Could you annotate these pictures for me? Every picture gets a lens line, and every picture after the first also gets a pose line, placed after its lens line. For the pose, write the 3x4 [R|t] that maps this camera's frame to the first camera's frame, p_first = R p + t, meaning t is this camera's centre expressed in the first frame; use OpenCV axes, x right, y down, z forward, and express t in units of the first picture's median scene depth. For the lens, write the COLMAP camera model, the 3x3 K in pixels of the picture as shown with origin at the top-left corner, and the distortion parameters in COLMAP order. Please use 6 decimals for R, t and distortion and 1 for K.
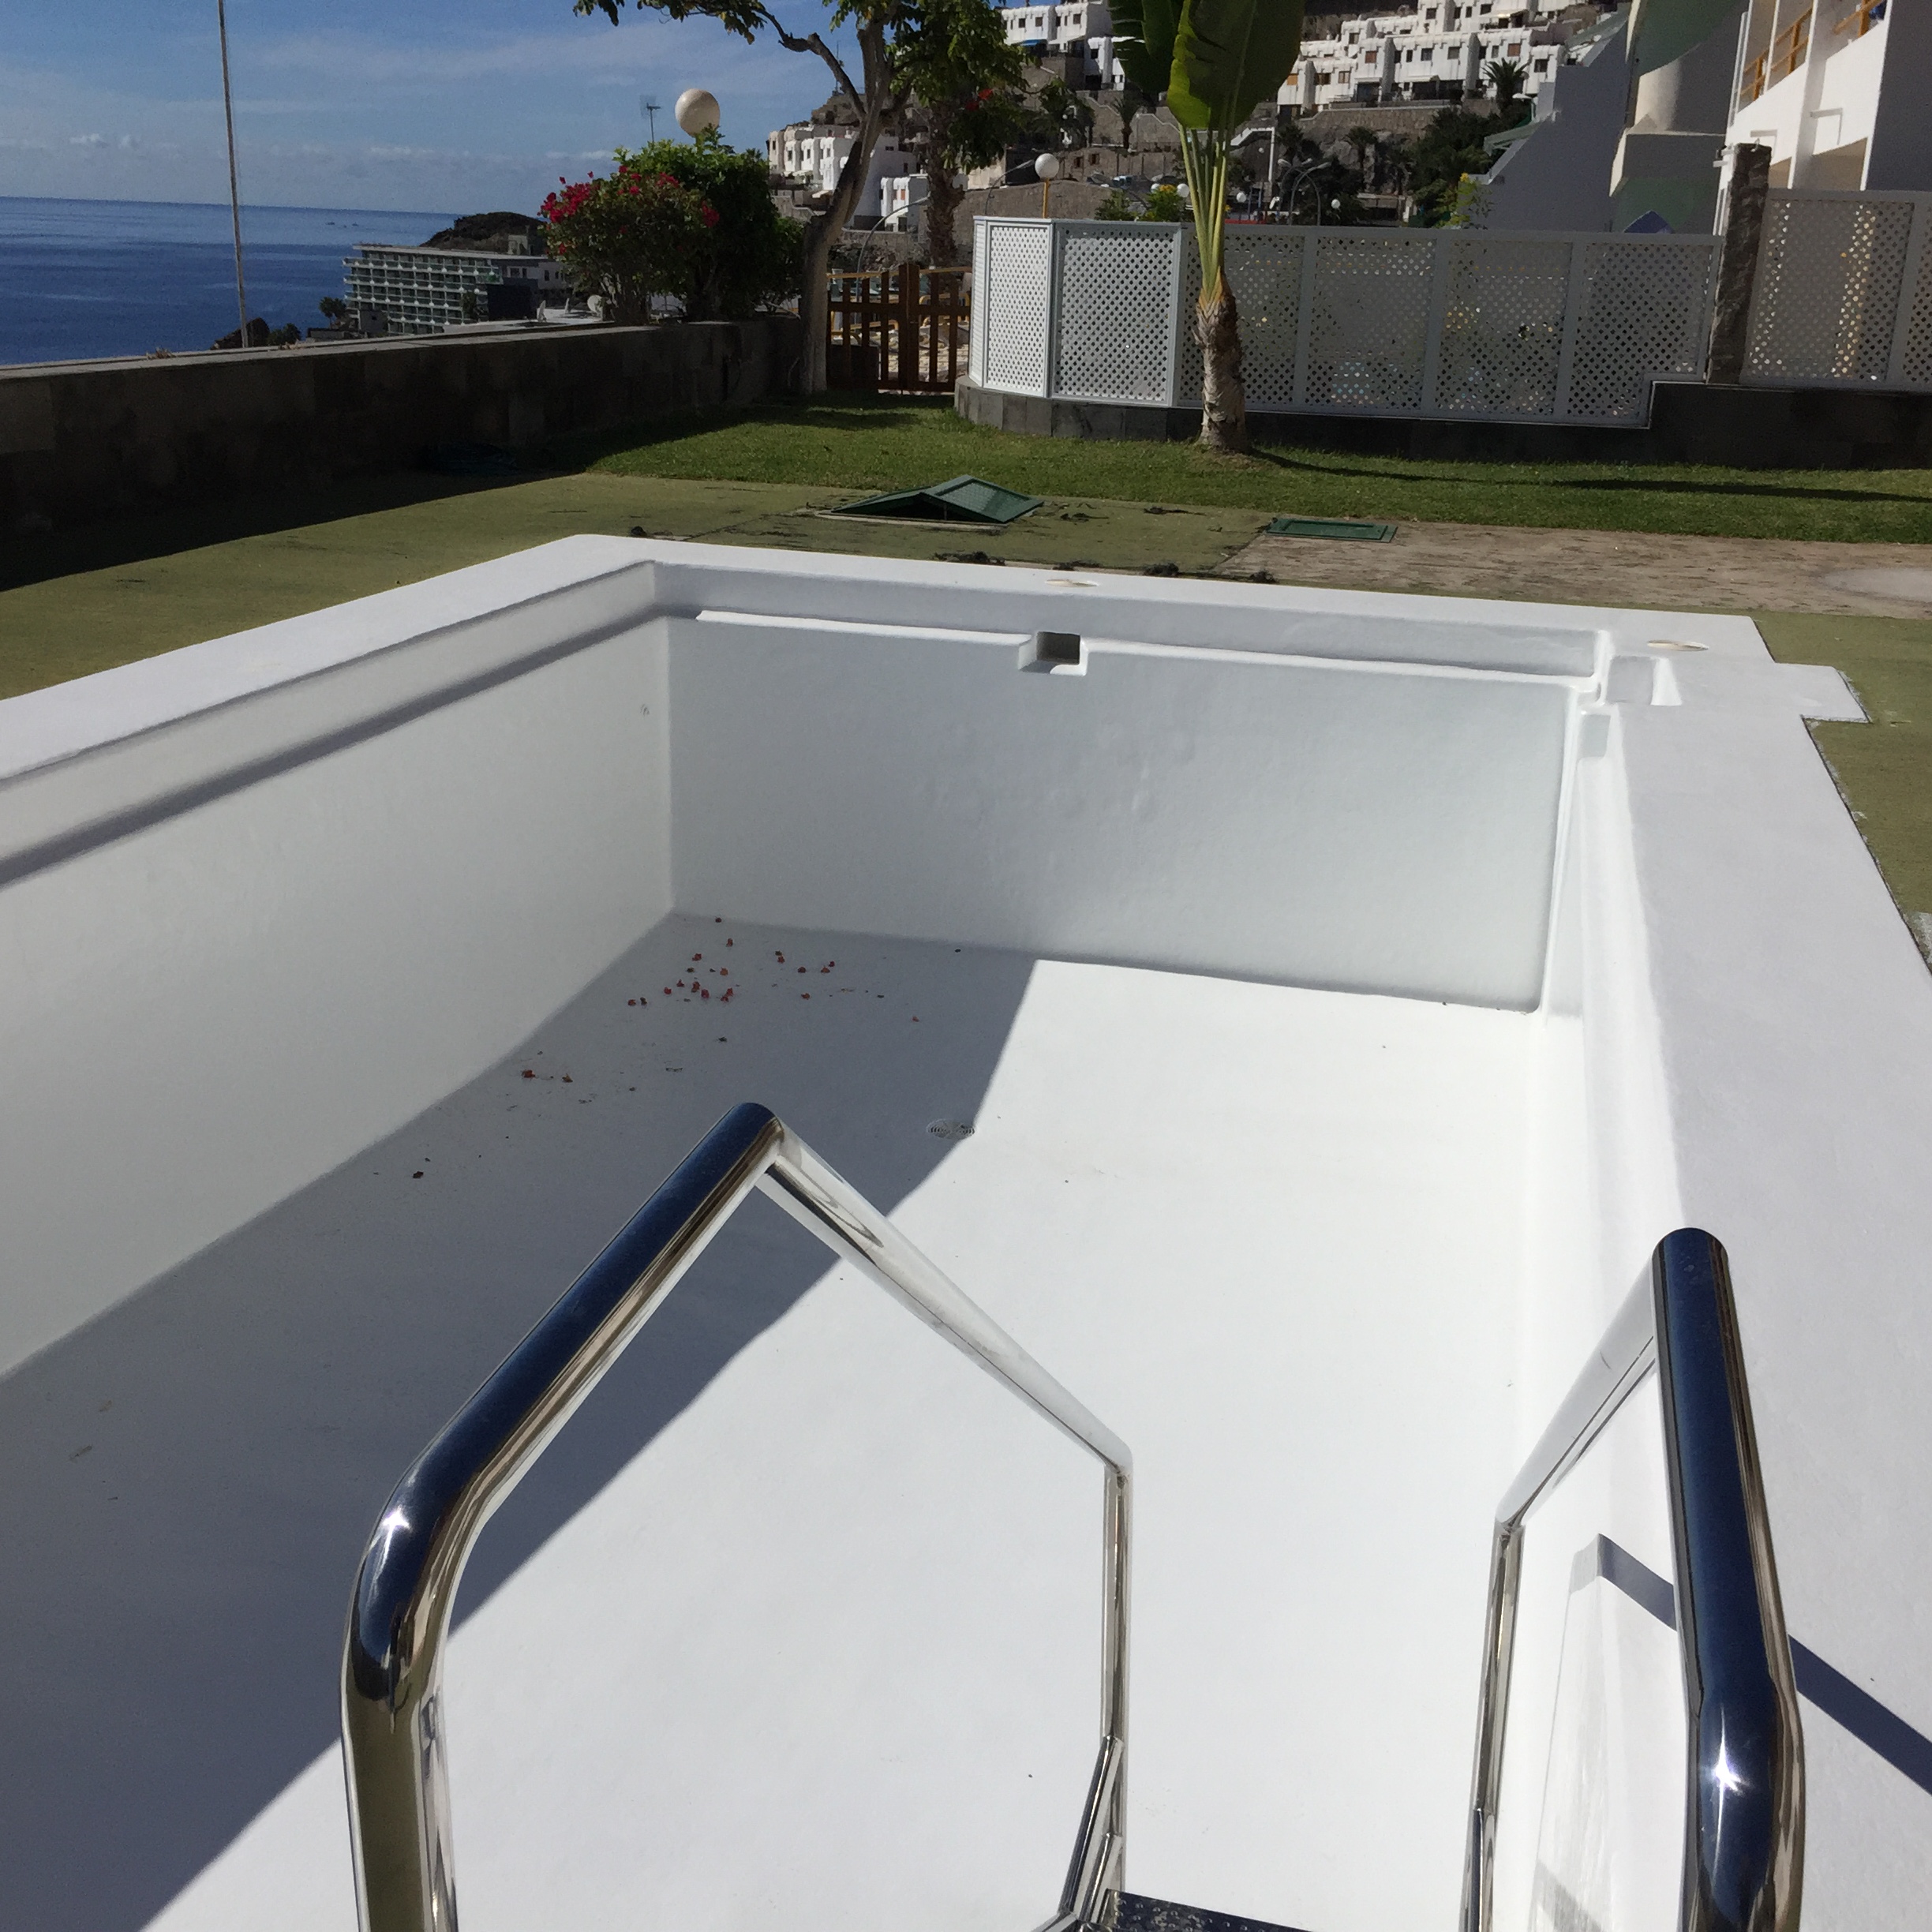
lens RADIAL K [[2202.4, 0, 965.8], [0, 2202.4, 926.9], [0, 0, 1]] dist [0.106437, -0.172224]
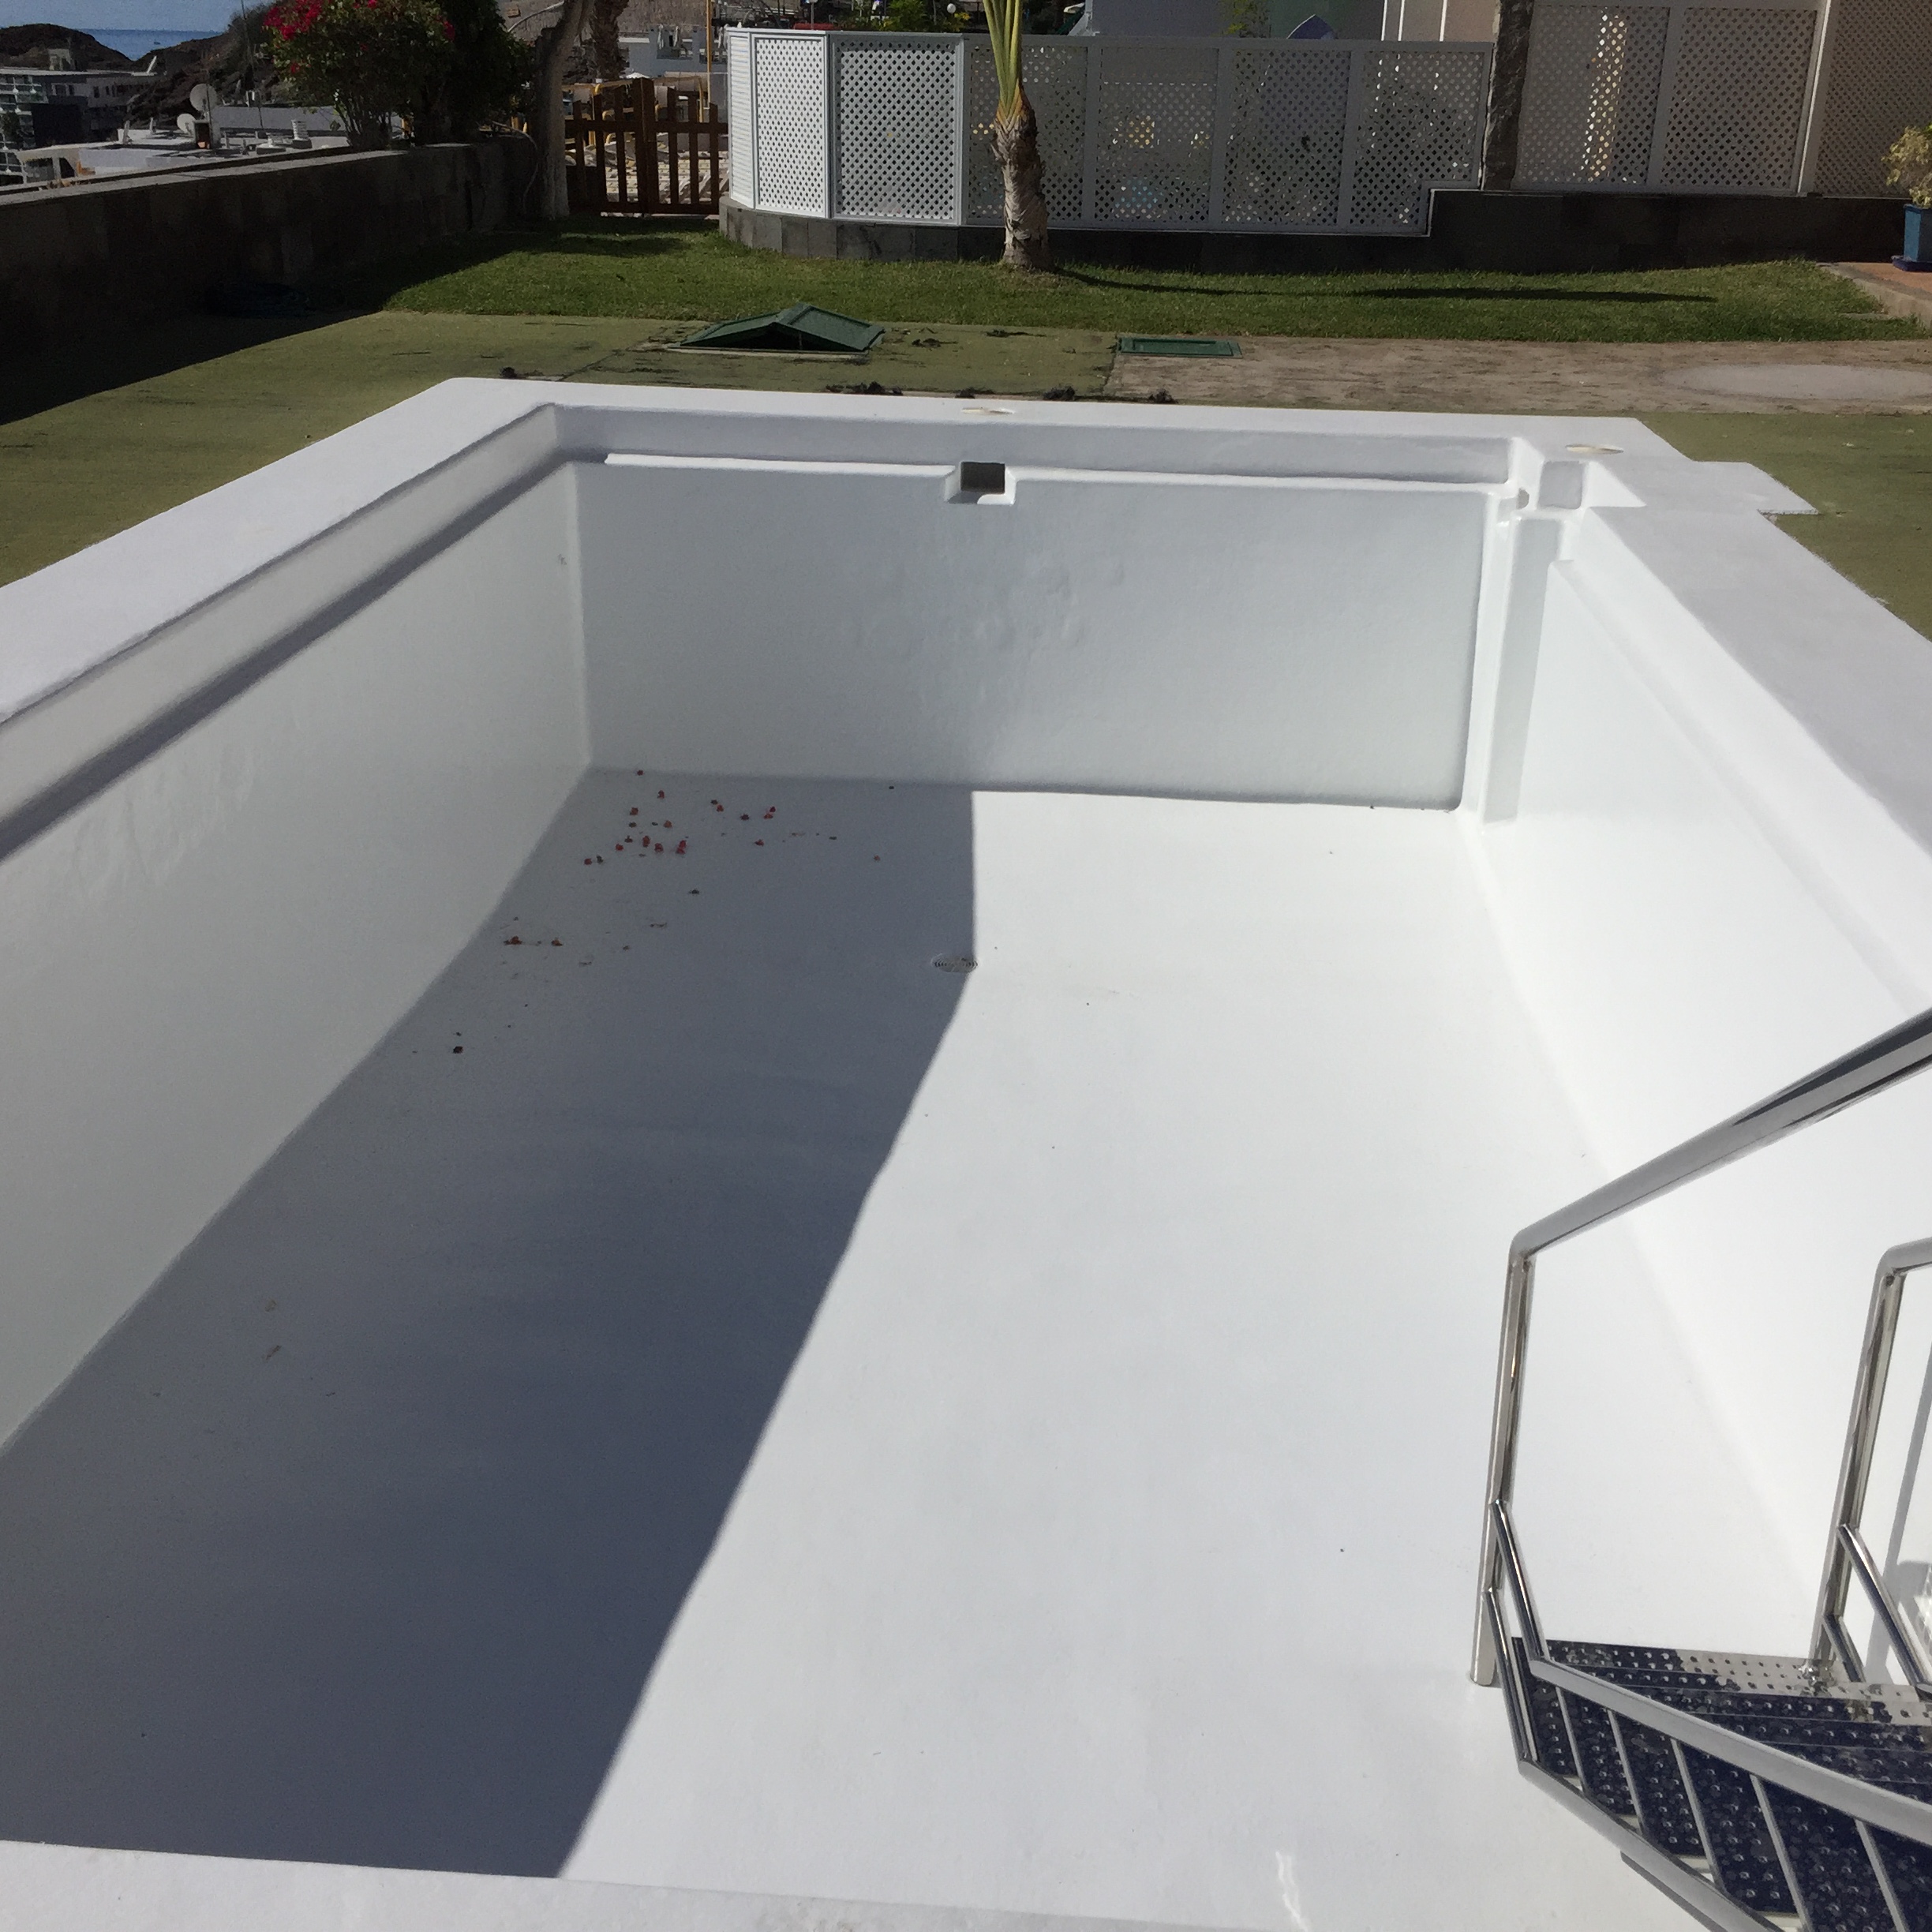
lens RADIAL K [[2202.4, 0, 965.8], [0, 2202.4, 926.9], [0, 0, 1]] dist [0.106437, -0.172224]
pose [[0.984607, -0.075539, 0.157614, -0.101678], [0.063282, 0.994671, 0.081392, -0.004394], [-0.162922, -0.070165, 0.984141, 0.000864]]
